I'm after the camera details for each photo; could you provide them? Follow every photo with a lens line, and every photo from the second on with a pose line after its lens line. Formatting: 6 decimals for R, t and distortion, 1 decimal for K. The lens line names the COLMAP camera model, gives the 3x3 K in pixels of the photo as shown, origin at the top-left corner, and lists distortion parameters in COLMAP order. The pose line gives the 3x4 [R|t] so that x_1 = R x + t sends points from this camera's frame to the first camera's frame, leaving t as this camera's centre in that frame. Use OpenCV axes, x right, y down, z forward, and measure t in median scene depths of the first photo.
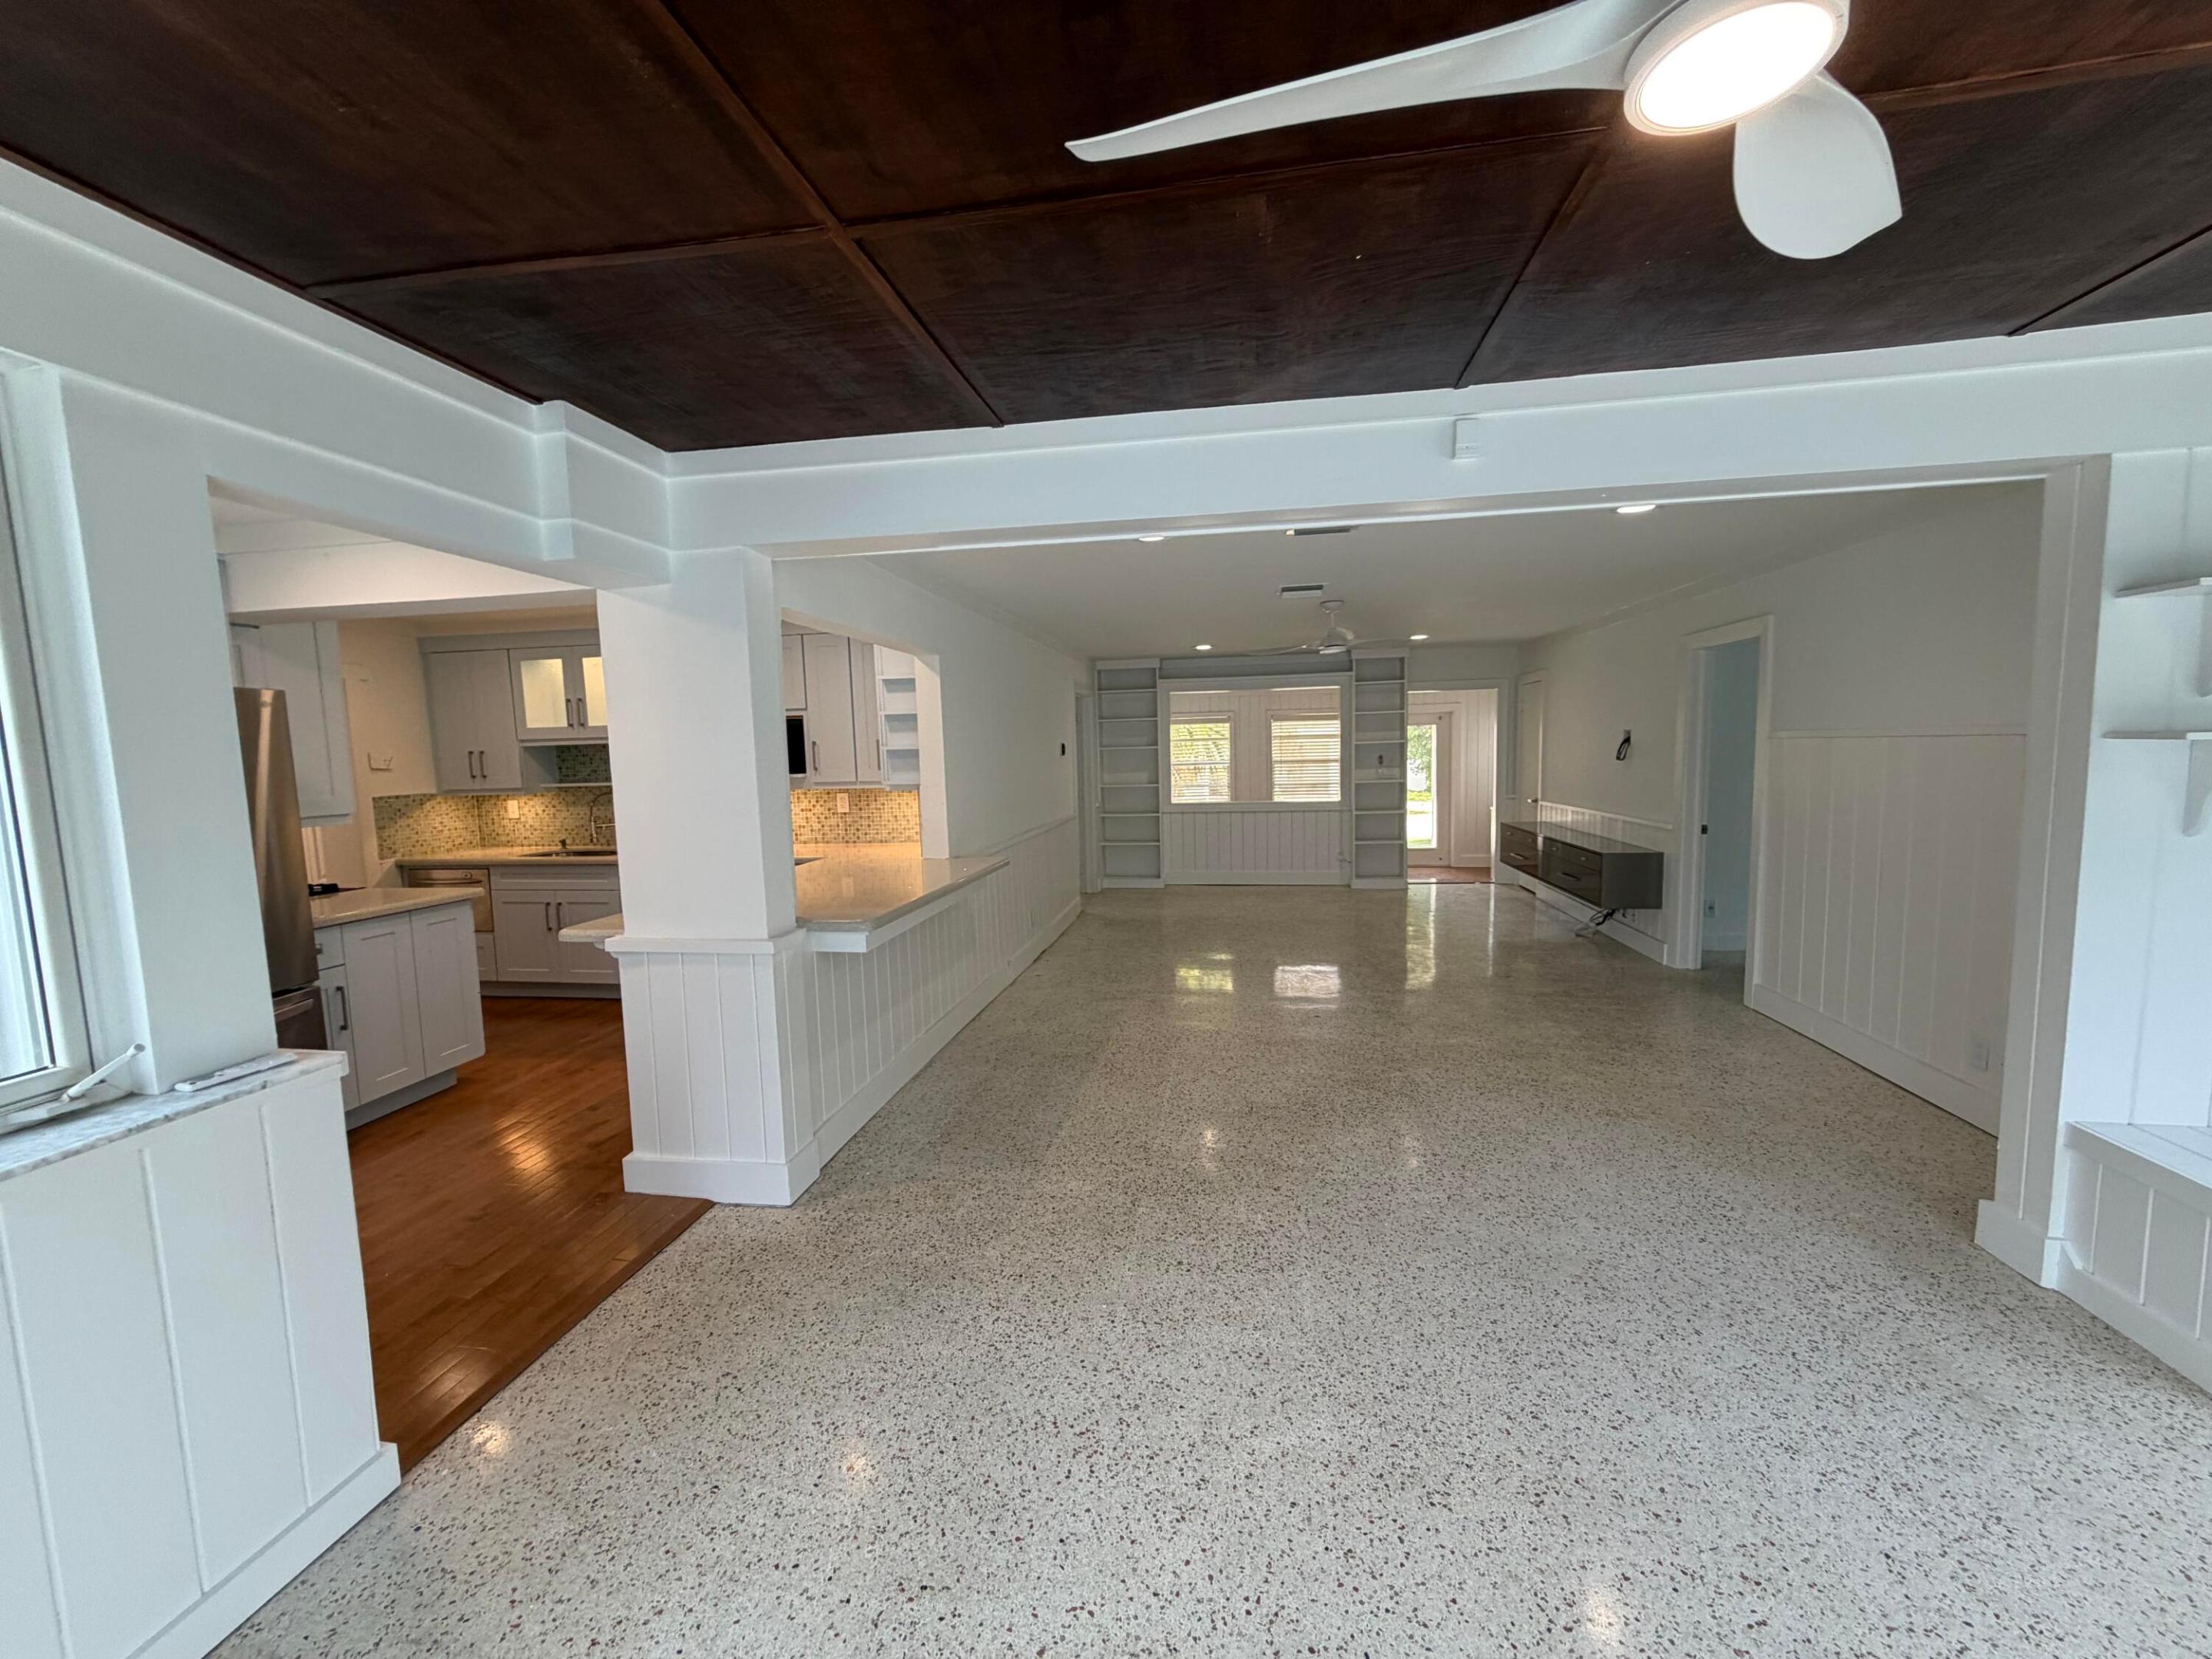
lens RADIAL K [[885.7, 0, 1090.4], [0, 885.7, 832.1], [0, 0, 1]] dist [-0.003477, 0.000429]
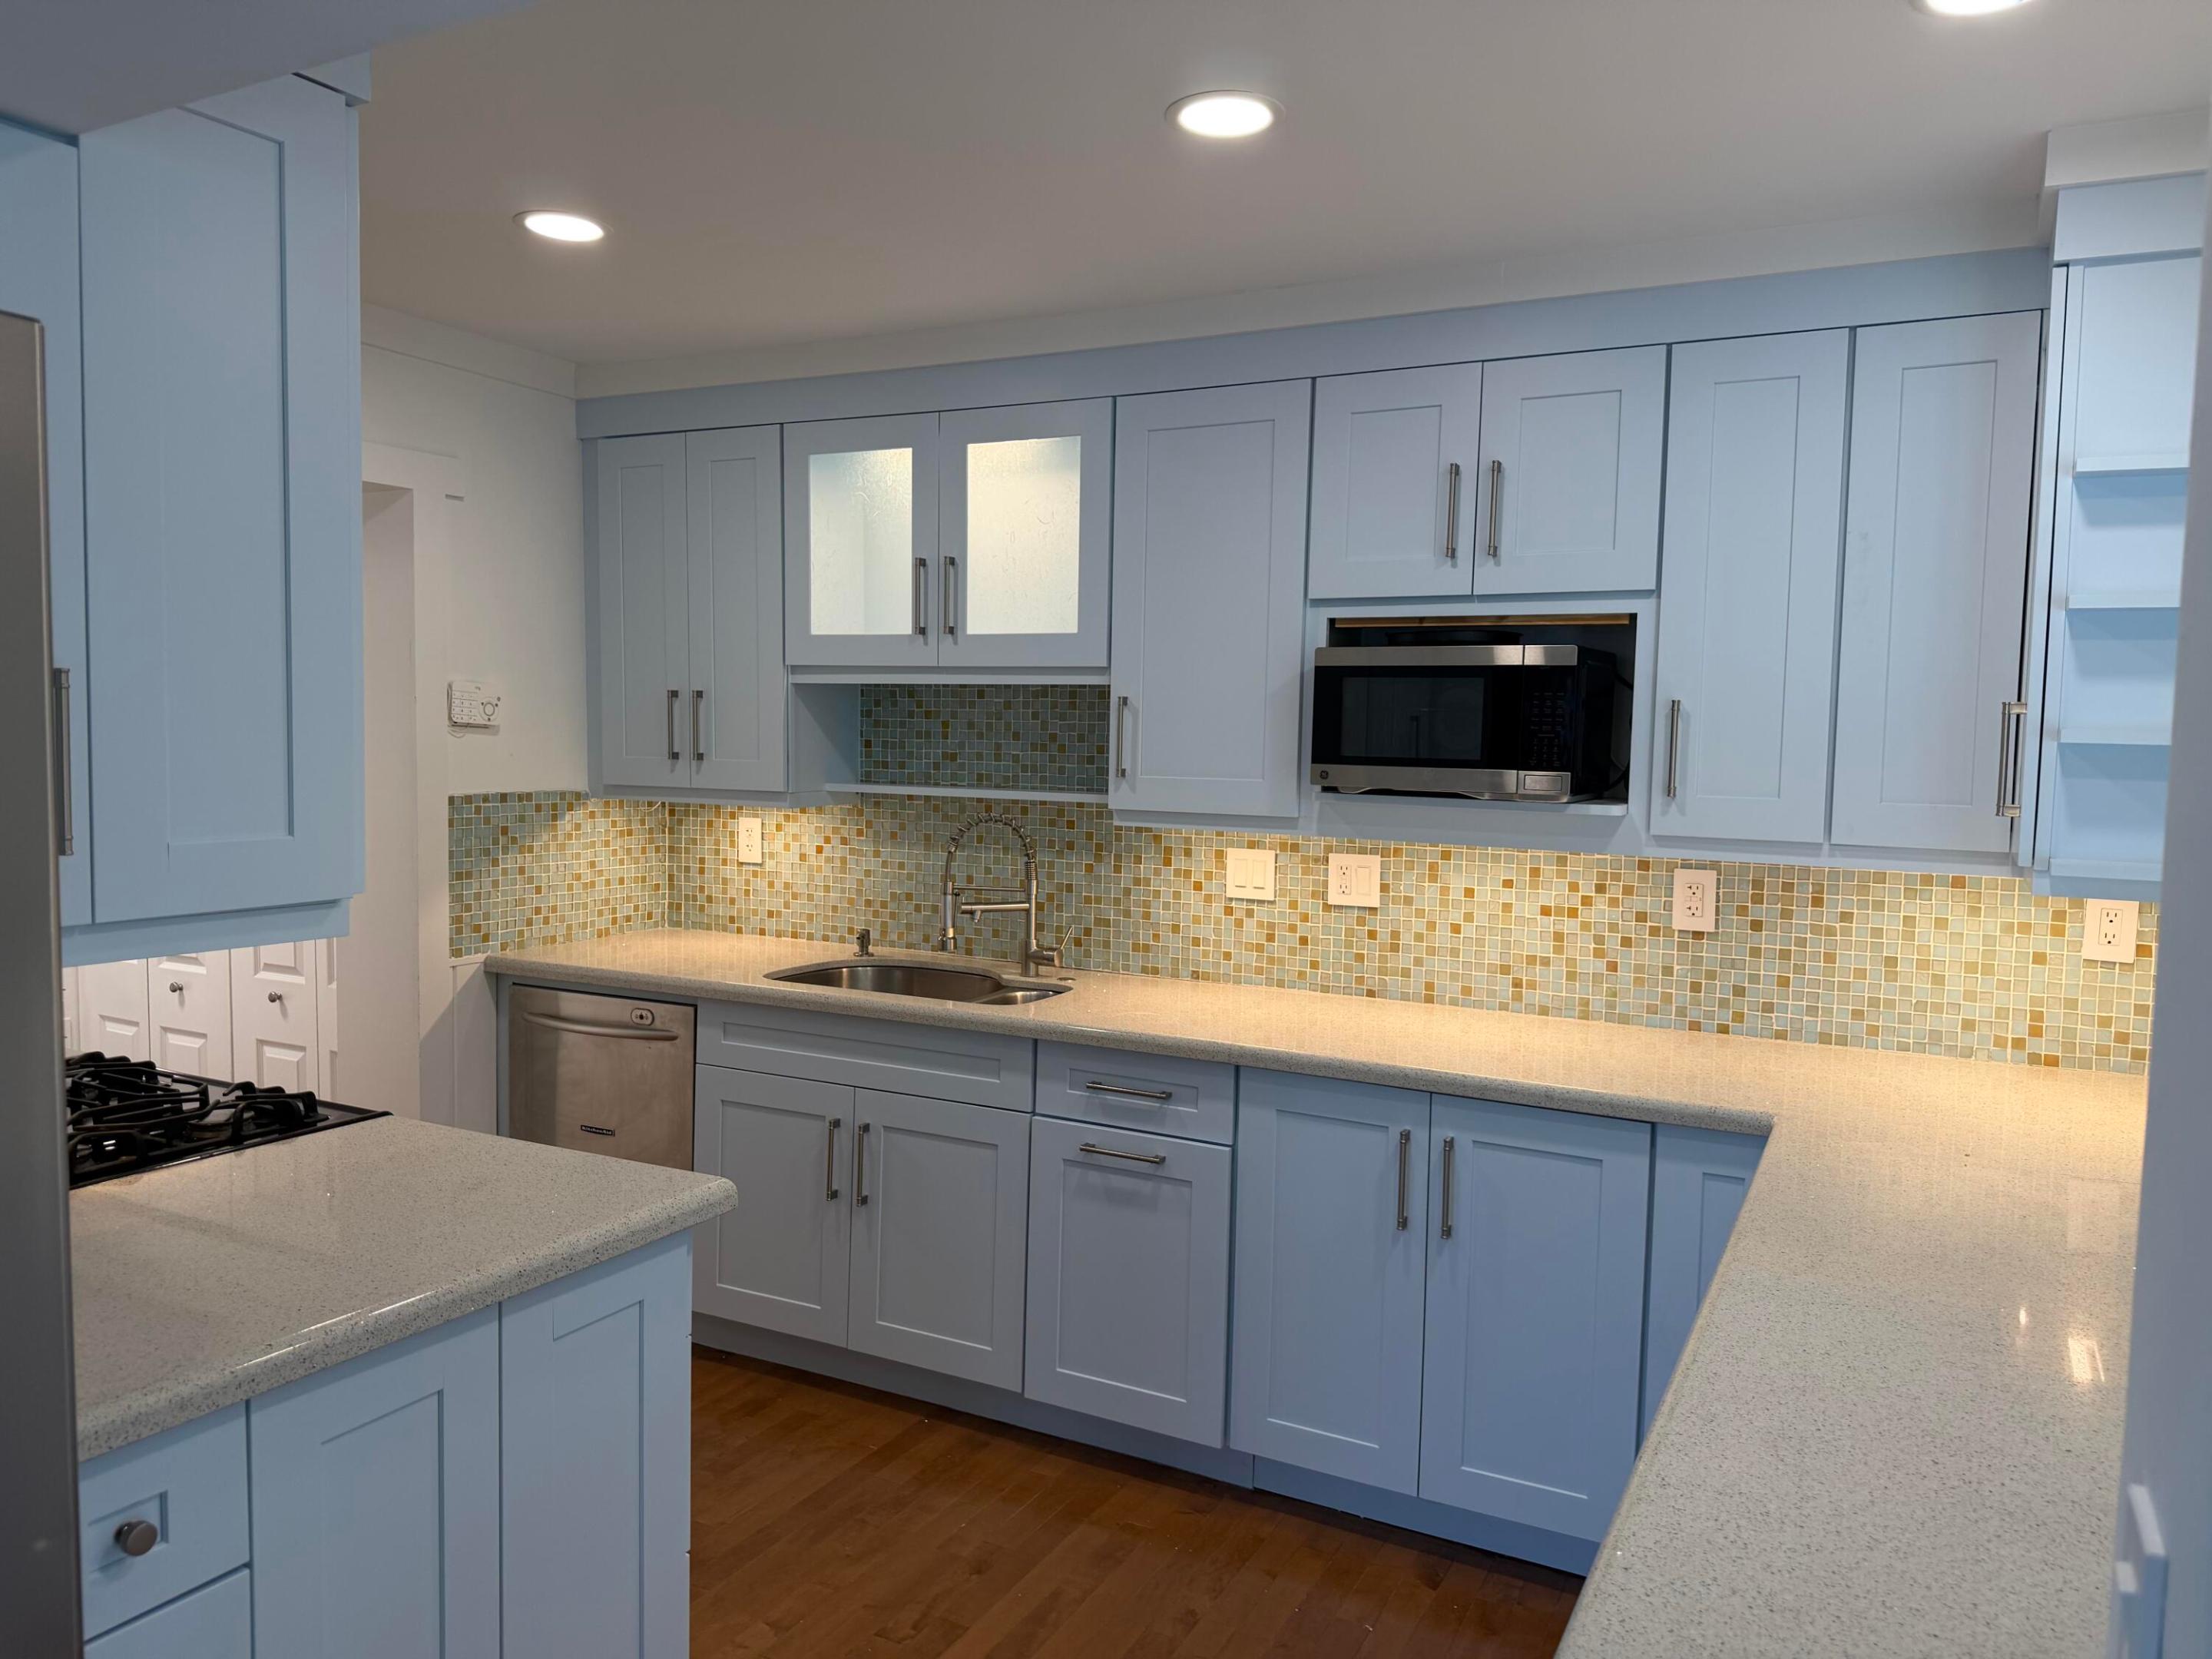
lens RADIAL K [[1558.4, 0, 1130.3], [0, 1558.4, 837.8], [0, 0, 1]] dist [0.012762, -0.035766]
pose [[0.957716, 0.067581, -0.279667, -0.317679], [-0.073574, 0.997229, -0.010974, -0.034368], [0.278151, 0.031086, 0.960034, 0.407256]]
